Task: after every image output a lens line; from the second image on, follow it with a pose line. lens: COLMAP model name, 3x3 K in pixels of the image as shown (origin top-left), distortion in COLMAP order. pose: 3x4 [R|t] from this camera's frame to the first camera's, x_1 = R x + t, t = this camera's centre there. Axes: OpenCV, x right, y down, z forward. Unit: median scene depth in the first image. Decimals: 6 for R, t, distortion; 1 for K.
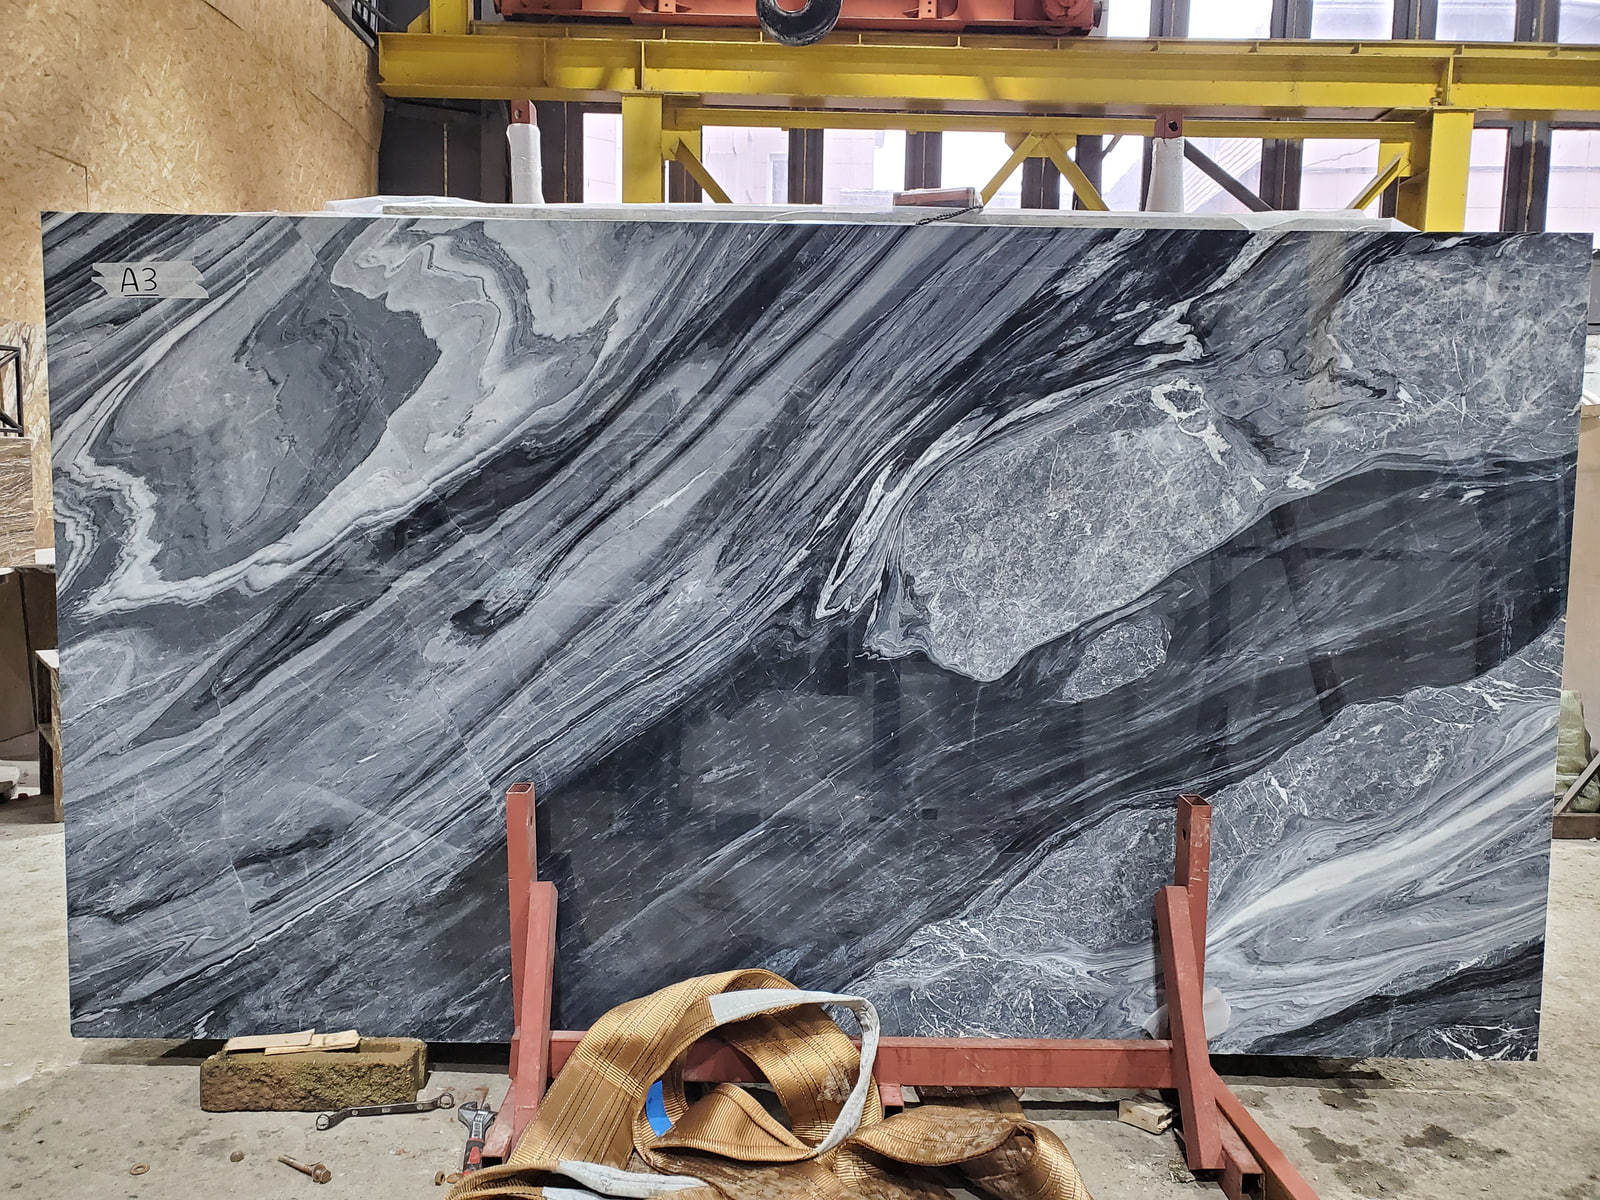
lens RADIAL K [[1245.8, 0, 779.0], [0, 1245.8, 615.7], [0, 0, 1]] dist [0.011988, 0.001318]
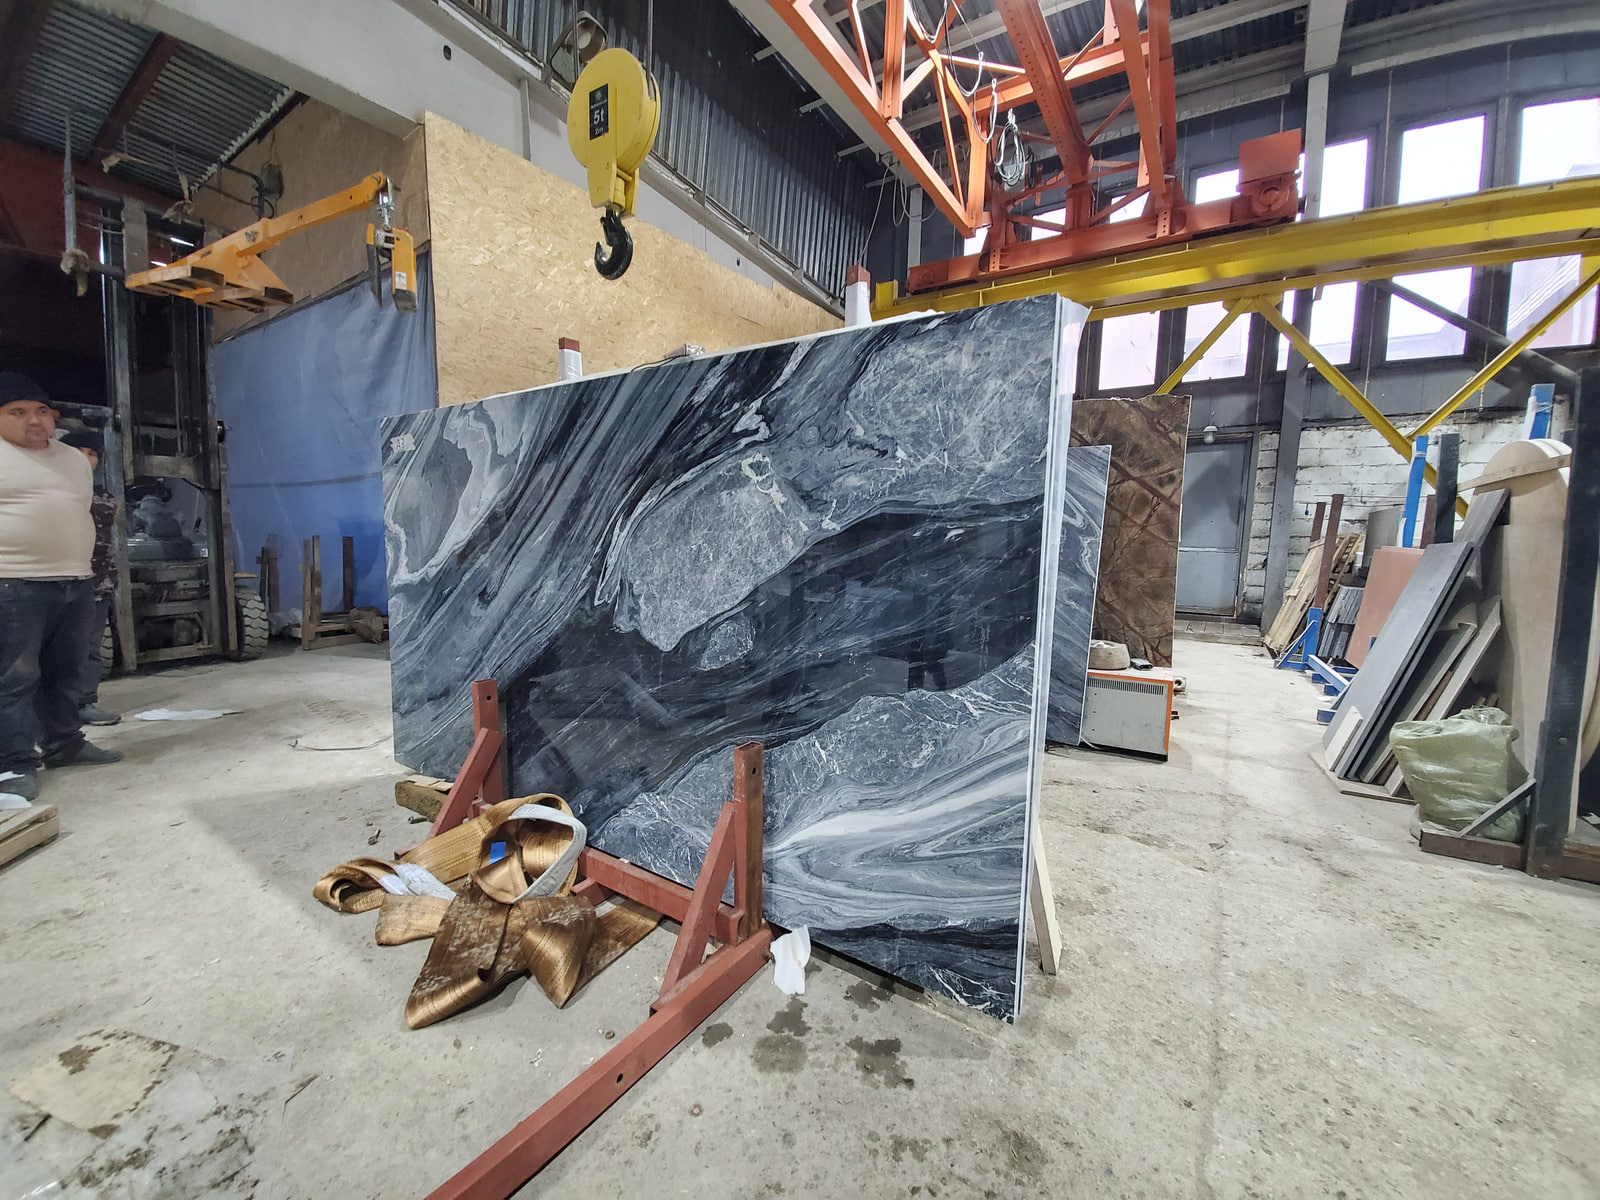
lens RADIAL K [[630.1, 0, 797.6], [0, 630.1, 607.4], [0, 0, 1]] dist [0.008219, -0.013080]
pose [[0.837506, 0.059168, -0.543216, 0.748318], [-0.058861, 0.998105, 0.017966, -0.027736], [0.543249, 0.016928, 0.839401, 0.408340]]
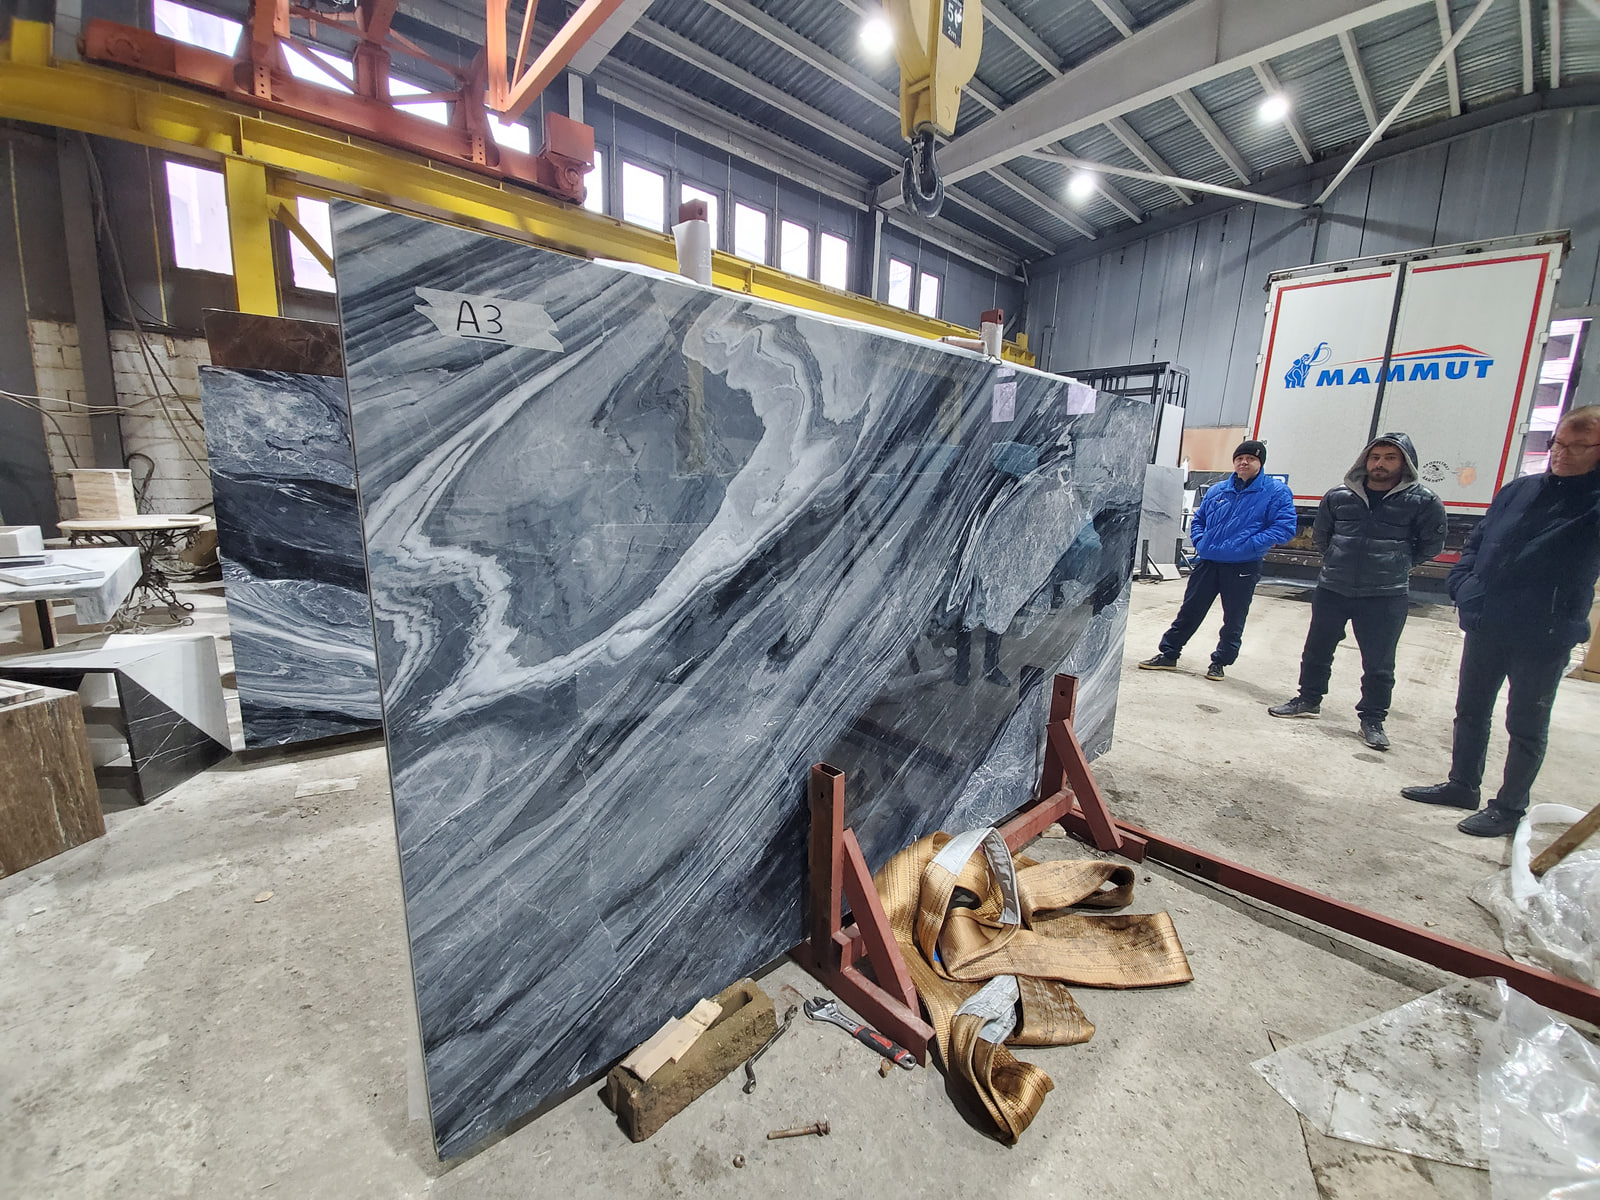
lens RADIAL K [[630.1, 0, 799.3], [0, 630.1, 606.3], [0, 0, 1]] dist [0.008219, -0.013080]
pose [[0.743895, -0.128165, 0.655892, -0.635082], [0.049505, 0.989310, 0.137169, -0.124348], [-0.666461, -0.069569, 0.742287, 0.524398]]
